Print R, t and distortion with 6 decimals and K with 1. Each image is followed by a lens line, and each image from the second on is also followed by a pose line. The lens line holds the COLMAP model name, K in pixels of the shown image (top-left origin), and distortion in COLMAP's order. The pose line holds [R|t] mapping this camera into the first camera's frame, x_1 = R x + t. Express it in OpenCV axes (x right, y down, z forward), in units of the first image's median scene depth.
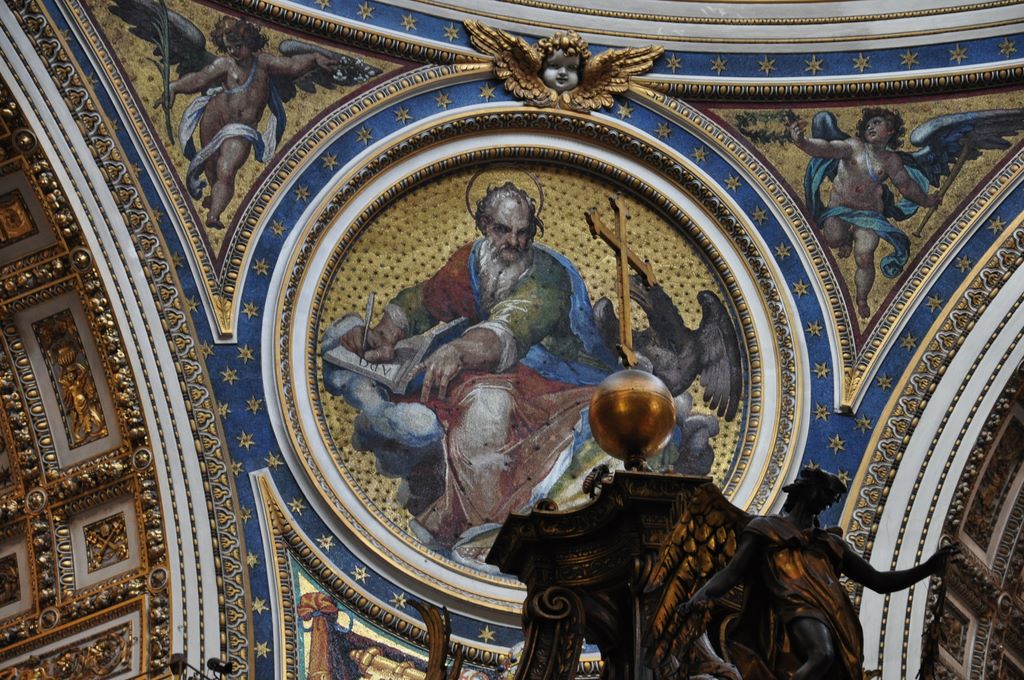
lens RADIAL K [[3539.7, 0, 511.6], [0, 3539.7, 342.9], [0, 0, 1]] dist [1.149888, 0.000000]
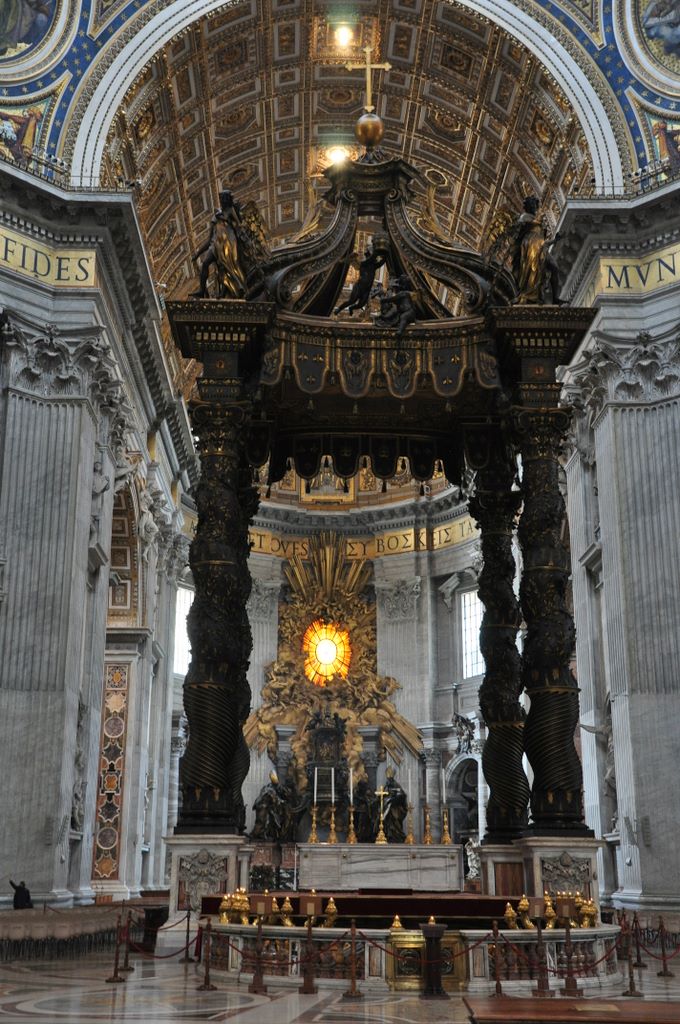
lens RADIAL K [[1222.1, 0, 329.3], [0, 1222.1, 519.2], [0, 0, 1]] dist [0.158475, 0.000000]
pose [[0.547459, -0.214843, -0.808784, 0.487950], [0.486908, 0.867818, 0.099060, 0.112058], [0.680595, -0.448034, 0.579704, 0.168120]]
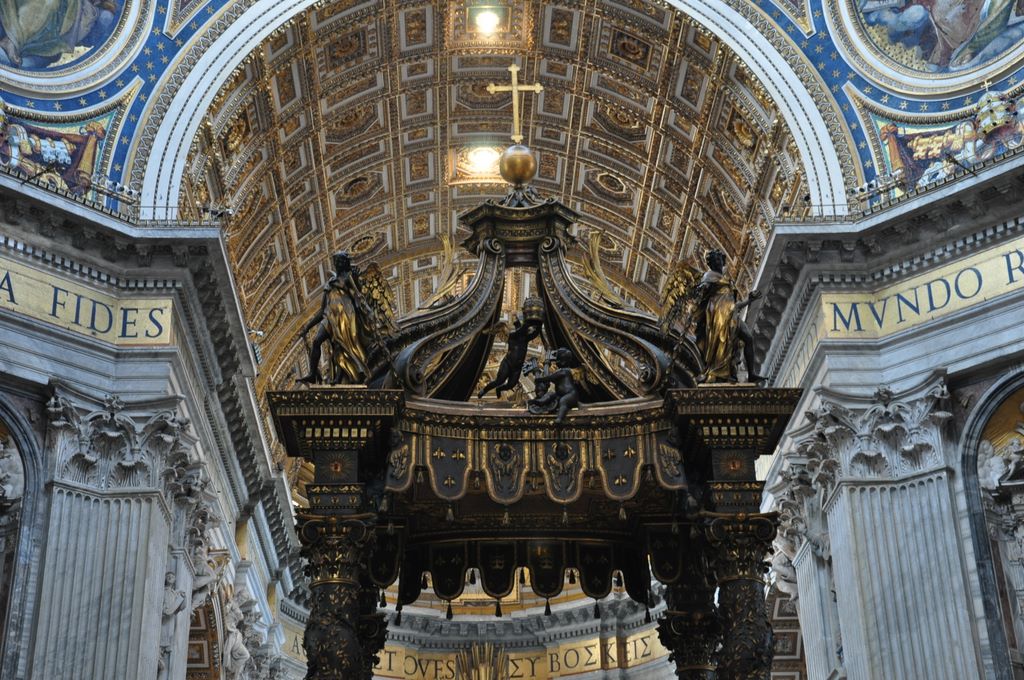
lens RADIAL K [[1695.9, 0, 505.8], [0, 1695.9, 368.9], [0, 0, 1]] dist [0.316752, 0.000000]
pose [[0.551005, -0.336951, -0.763451, 0.535554], [0.505017, 0.862954, -0.016382, 0.095371], [0.664343, -0.376529, 0.645658, 0.147689]]
